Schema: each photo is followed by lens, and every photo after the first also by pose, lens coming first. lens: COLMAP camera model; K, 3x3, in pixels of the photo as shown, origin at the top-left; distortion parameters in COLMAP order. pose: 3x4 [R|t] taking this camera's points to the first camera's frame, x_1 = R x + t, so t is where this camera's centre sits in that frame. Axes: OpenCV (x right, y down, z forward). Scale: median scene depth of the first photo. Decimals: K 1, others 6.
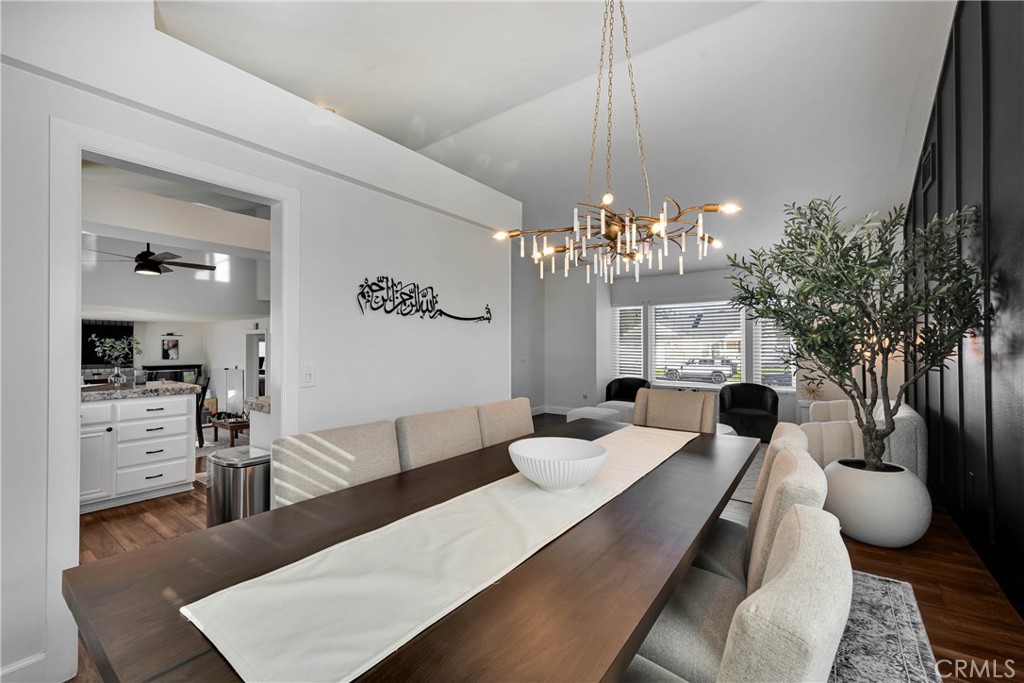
lens RADIAL K [[422.9, 0, 514.6], [0, 422.9, 338.2], [0, 0, 1]] dist [0.003122, 0.000337]
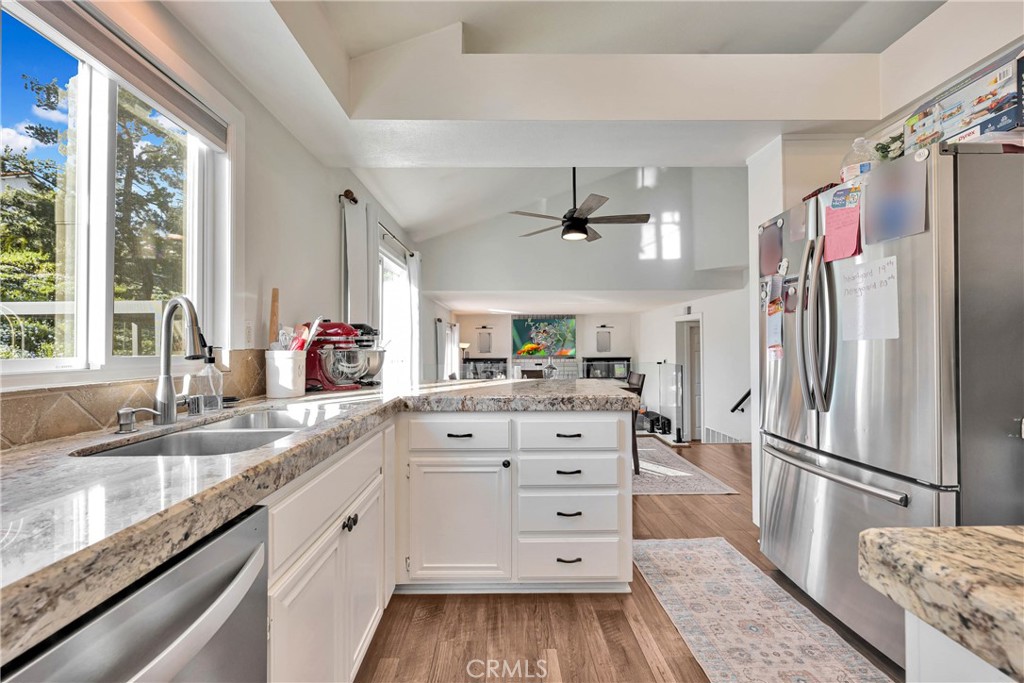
lens RADIAL K [[448.4, 0, 508.6], [0, 448.4, 340.2], [0, 0, 1]] dist [-0.001265, -0.000067]
pose [[0.623769, -0.005449, -0.781590, -0.304125], [0.017632, 0.999819, 0.007102, 0.028810], [0.781410, -0.018211, 0.623752, 0.395869]]
